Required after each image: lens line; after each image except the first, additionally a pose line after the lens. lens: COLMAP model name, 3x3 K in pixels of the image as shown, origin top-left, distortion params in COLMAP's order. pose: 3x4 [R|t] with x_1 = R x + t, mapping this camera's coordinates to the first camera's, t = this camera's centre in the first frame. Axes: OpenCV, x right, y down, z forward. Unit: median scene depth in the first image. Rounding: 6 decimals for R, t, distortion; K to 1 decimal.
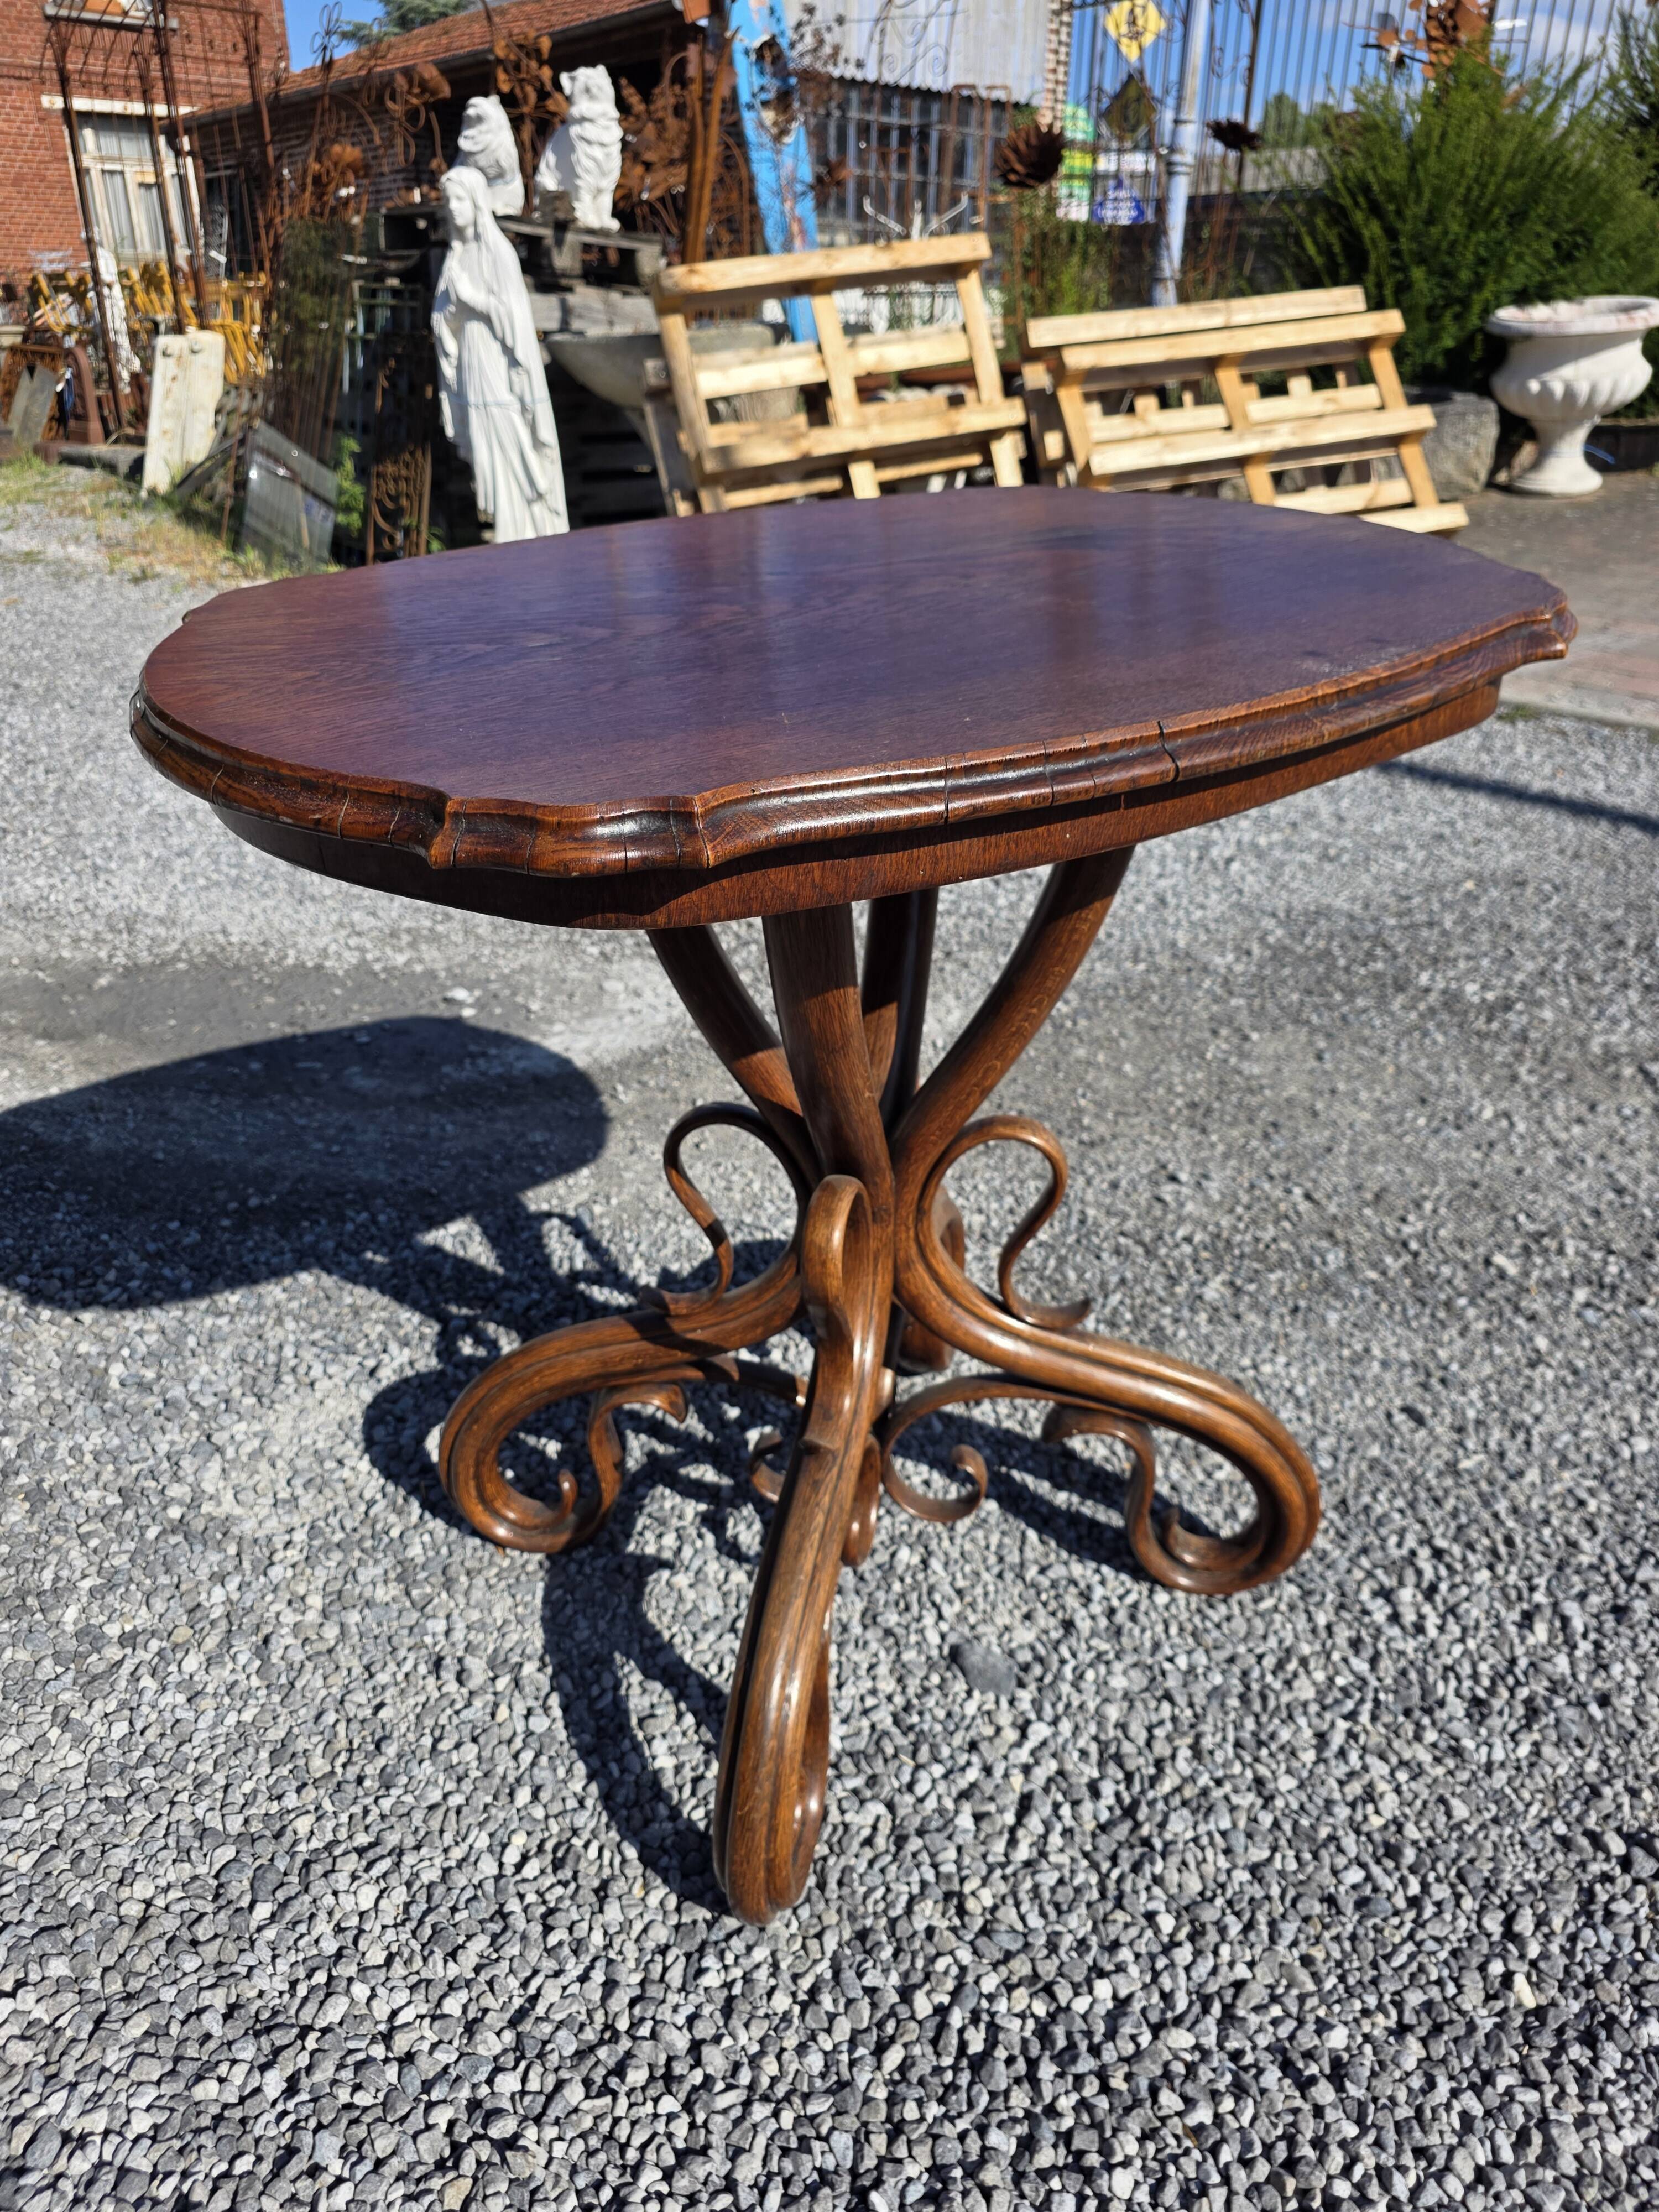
lens RADIAL K [[1485.1, 0, 810.1], [0, 1485.1, 1089.7], [0, 0, 1]] dist [0.023739, -0.015953]
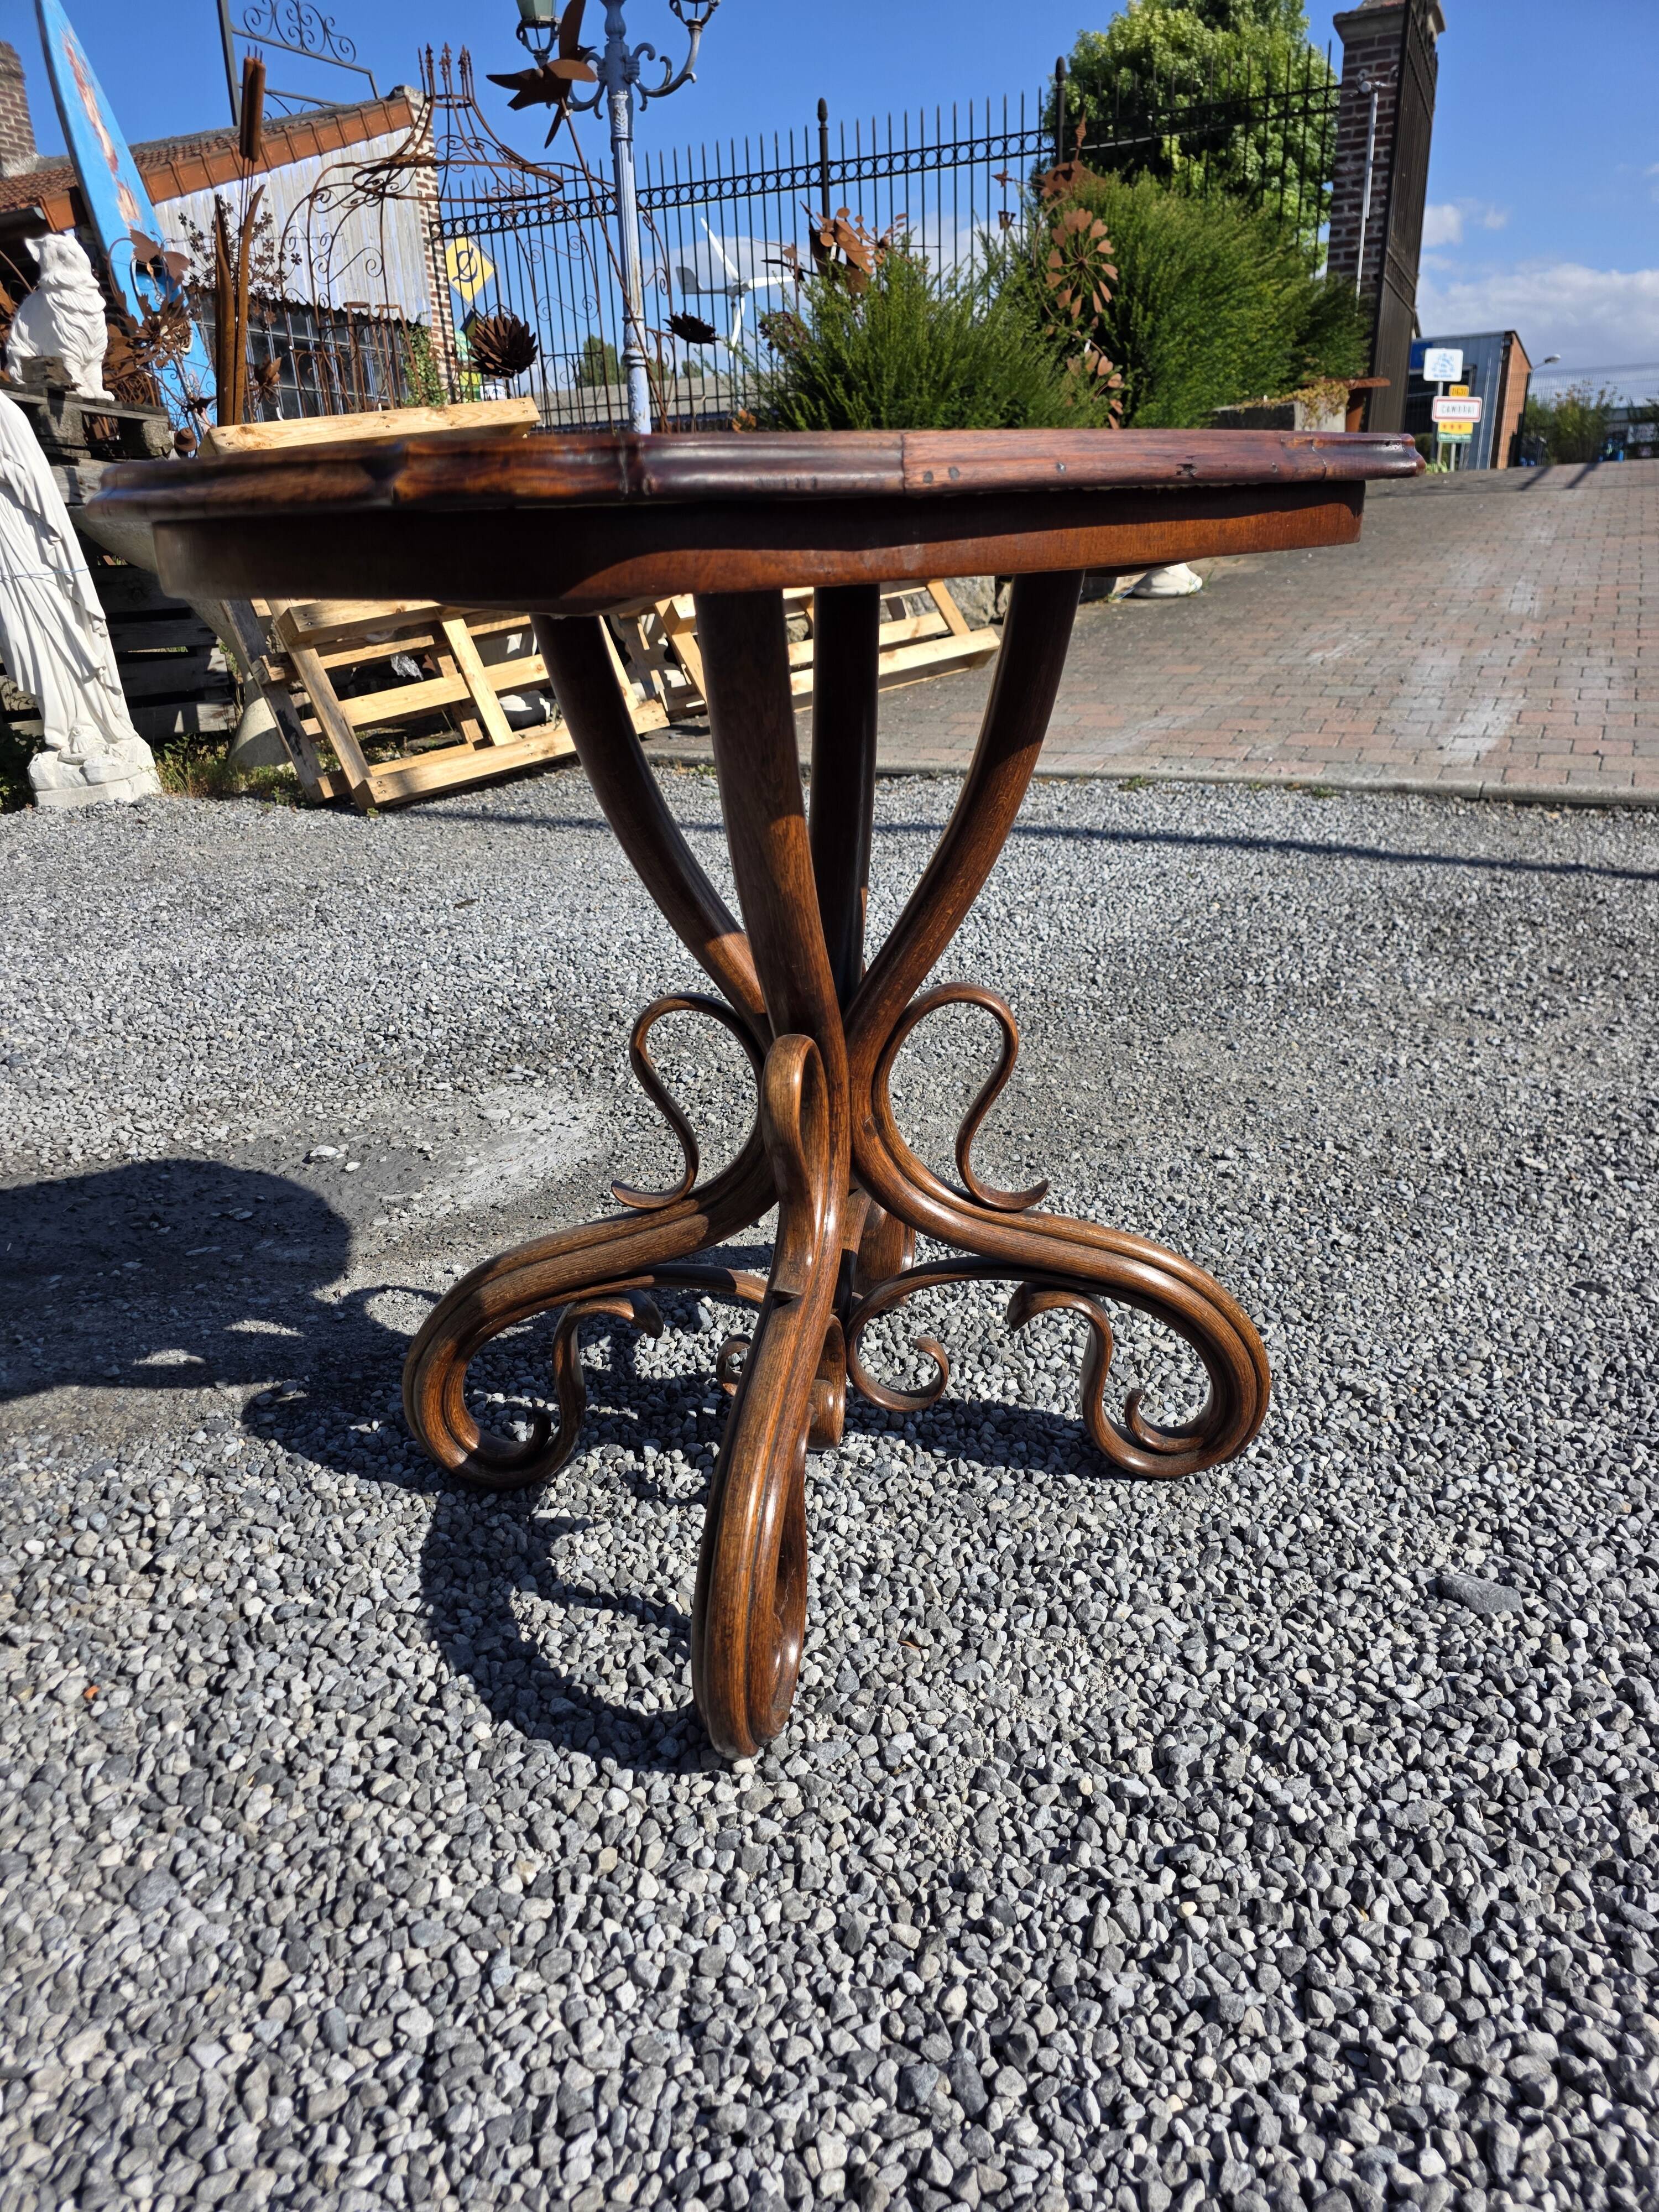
lens RADIAL K [[1463.5, 0, 841.6], [0, 1463.5, 1119.7], [0, 0, 1]] dist [0.044075, -0.036342]
pose [[0.921659, -0.172182, 0.347703, -0.570931], [0.206064, 0.976531, -0.062640, 0.073964], [-0.328757, 0.129382, 0.935510, 0.226149]]
